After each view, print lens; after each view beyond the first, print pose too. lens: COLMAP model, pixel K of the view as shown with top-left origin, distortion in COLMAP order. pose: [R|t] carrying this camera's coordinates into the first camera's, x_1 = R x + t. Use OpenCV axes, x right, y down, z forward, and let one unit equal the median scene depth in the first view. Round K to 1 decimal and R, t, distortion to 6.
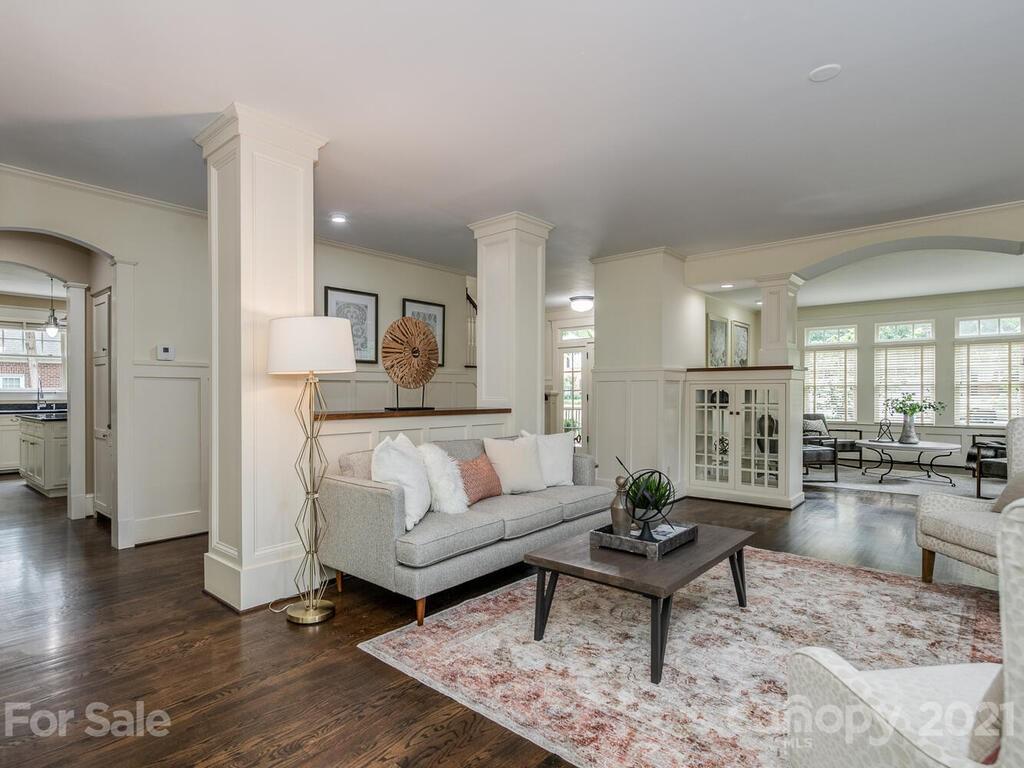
lens RADIAL K [[567.3, 0, 473.6], [0, 567.3, 397.4], [0, 0, 1]] dist [0.003761, 0.001222]
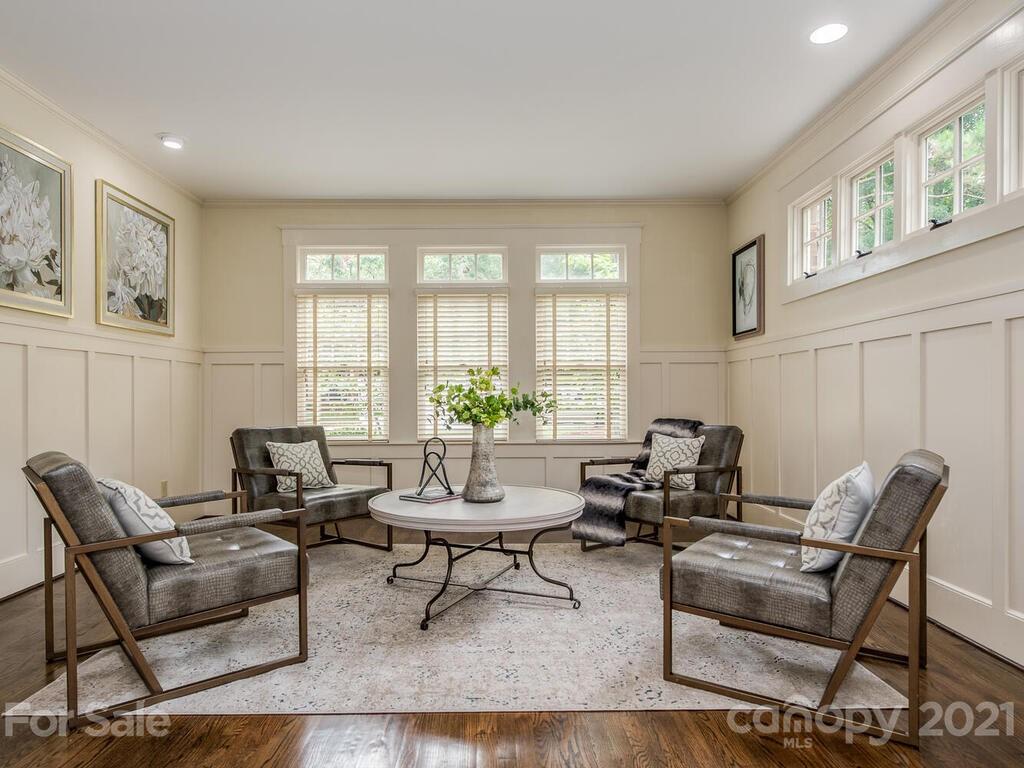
lens RADIAL K [[585.5, 0, 509.7], [0, 585.5, 398.0], [0, 0, 1]] dist [0.002941, 0.000532]
pose [[0.728789, 0.000290, 0.684739, 0.454057], [0.007905, 0.999930, -0.008837, 0.013645], [-0.684693, 0.011853, 0.728735, 0.626772]]
